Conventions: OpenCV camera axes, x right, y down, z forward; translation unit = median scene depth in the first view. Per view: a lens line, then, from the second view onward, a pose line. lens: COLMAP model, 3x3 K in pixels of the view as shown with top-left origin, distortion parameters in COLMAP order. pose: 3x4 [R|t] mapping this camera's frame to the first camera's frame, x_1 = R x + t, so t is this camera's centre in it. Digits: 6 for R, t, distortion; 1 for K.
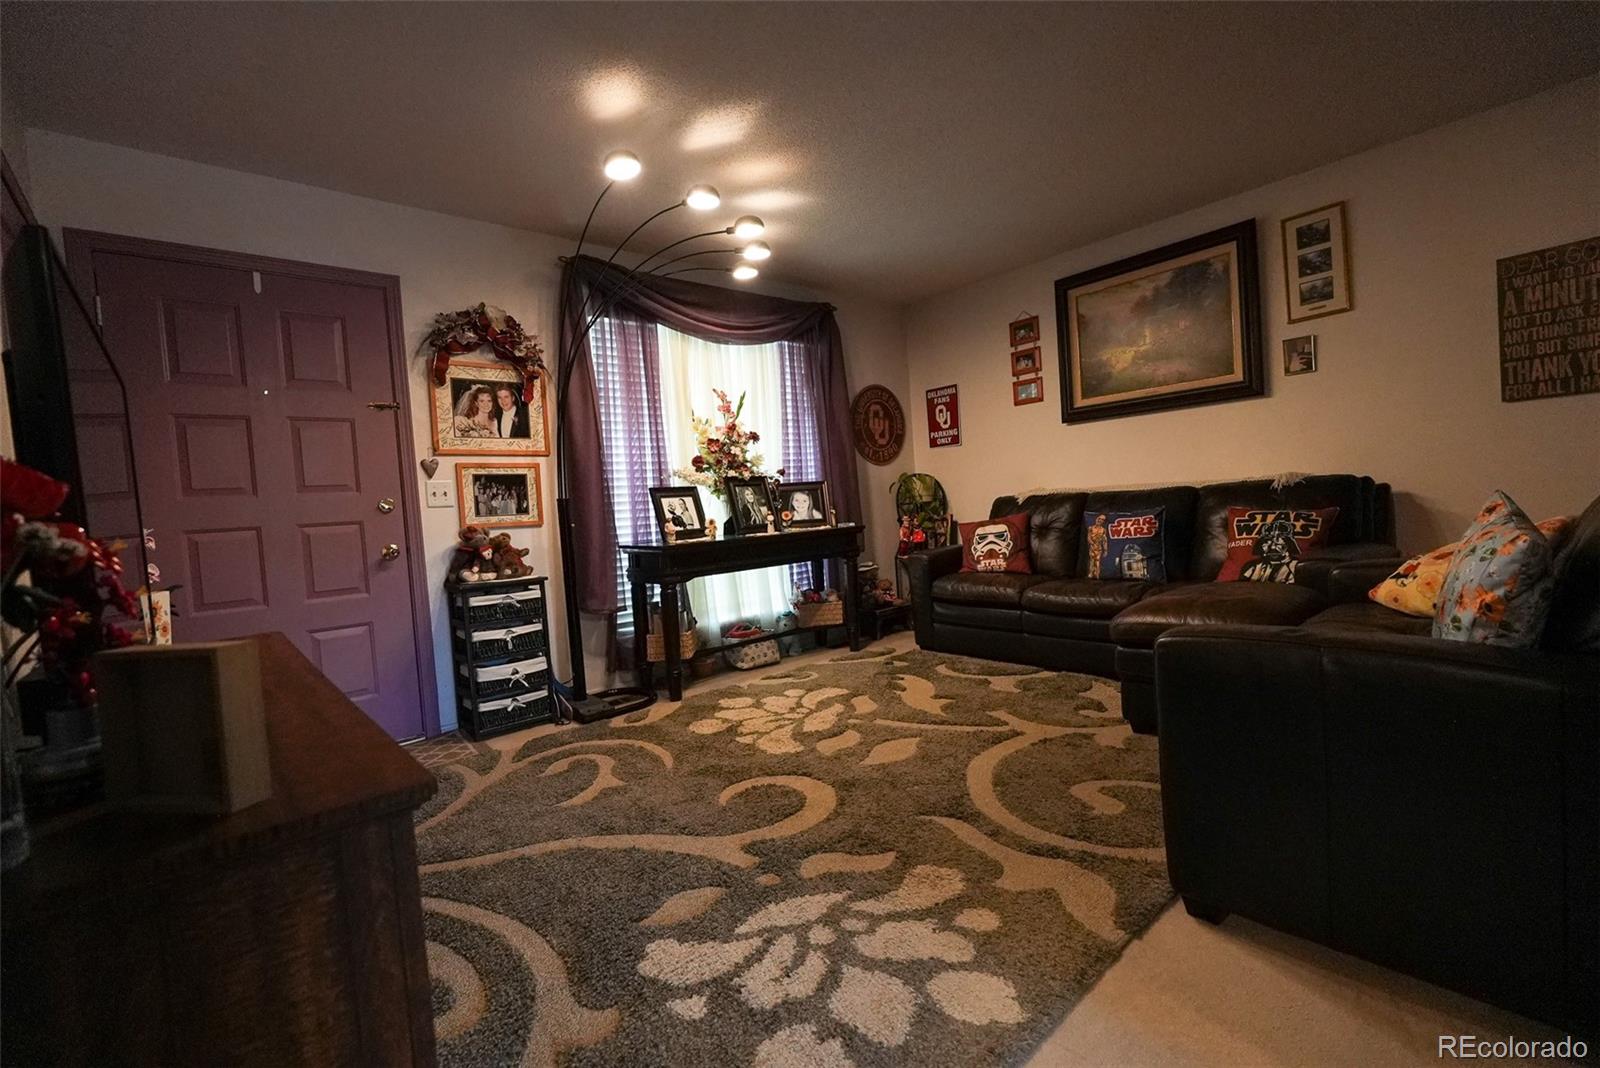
lens RADIAL K [[706.7, 0, 798.3], [0, 706.7, 531.4], [0, 0, 1]] dist [0.002561, -0.000346]
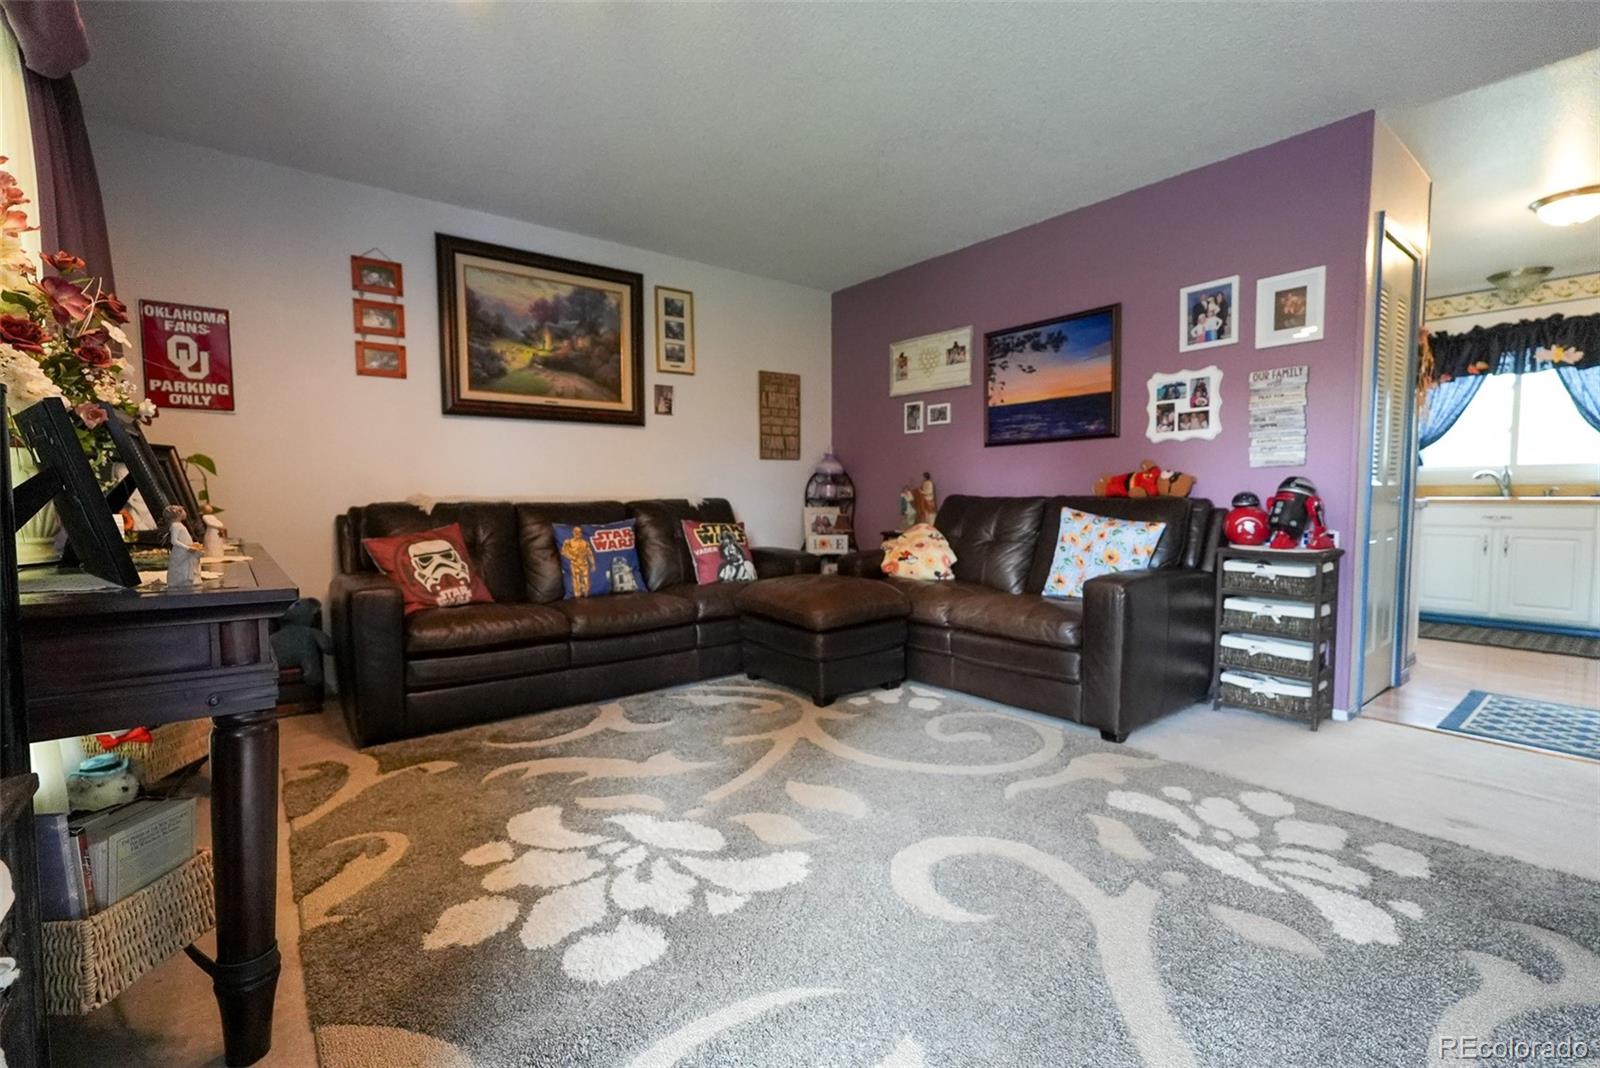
lens RADIAL K [[706.7, 0, 797.5], [0, 706.7, 536.9], [0, 0, 1]] dist [0.002561, -0.000346]
pose [[0.025973, 0.006082, 0.999644, -0.535060], [0.040726, 0.999145, -0.007137, 0.008336], [-0.998833, 0.040897, 0.025704, 0.770664]]
